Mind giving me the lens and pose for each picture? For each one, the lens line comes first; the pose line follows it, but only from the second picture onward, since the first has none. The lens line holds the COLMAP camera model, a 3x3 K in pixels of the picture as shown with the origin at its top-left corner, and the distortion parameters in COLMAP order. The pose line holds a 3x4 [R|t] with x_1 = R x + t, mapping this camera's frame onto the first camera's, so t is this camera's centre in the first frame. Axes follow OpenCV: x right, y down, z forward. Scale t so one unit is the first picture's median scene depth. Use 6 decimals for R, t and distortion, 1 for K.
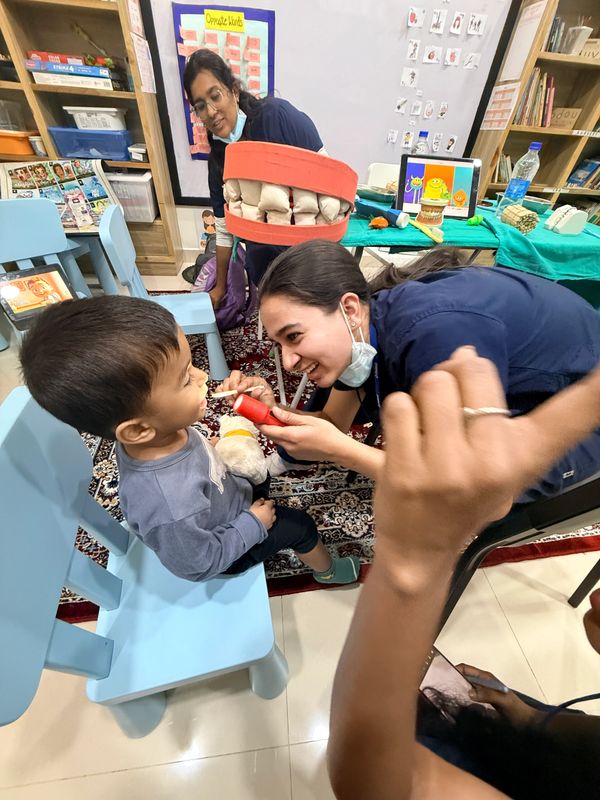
lens RADIAL K [[319.7, 0, 299.2], [0, 319.7, 399.8], [0, 0, 1]] dist [-0.000385, -0.000016]
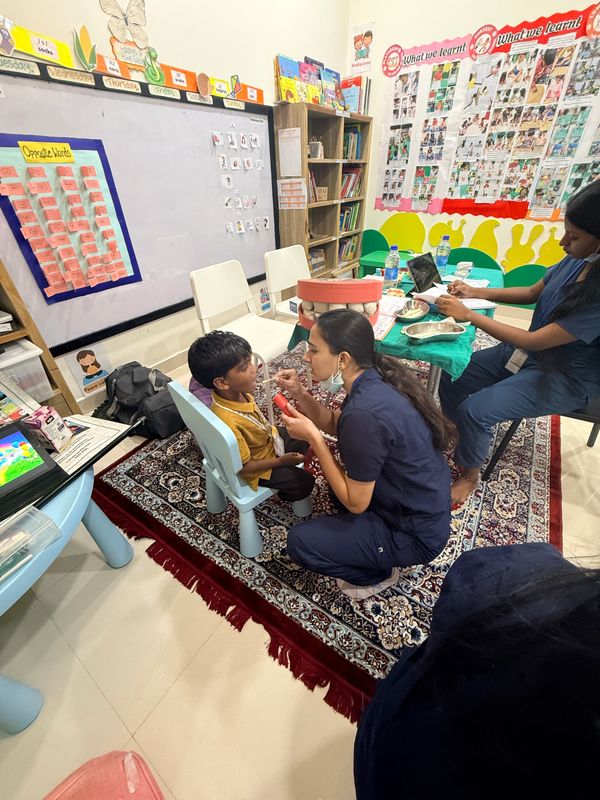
lens RADIAL K [[319.7, 0, 299.2], [0, 319.7, 401.2], [0, 0, 1]] dist [-0.000385, -0.000016]
pose [[0.652730, -0.502585, 0.566879, -0.580060], [0.555604, 0.826253, 0.092794, -0.341283], [-0.515022, 0.254391, 0.818558, 0.132174]]
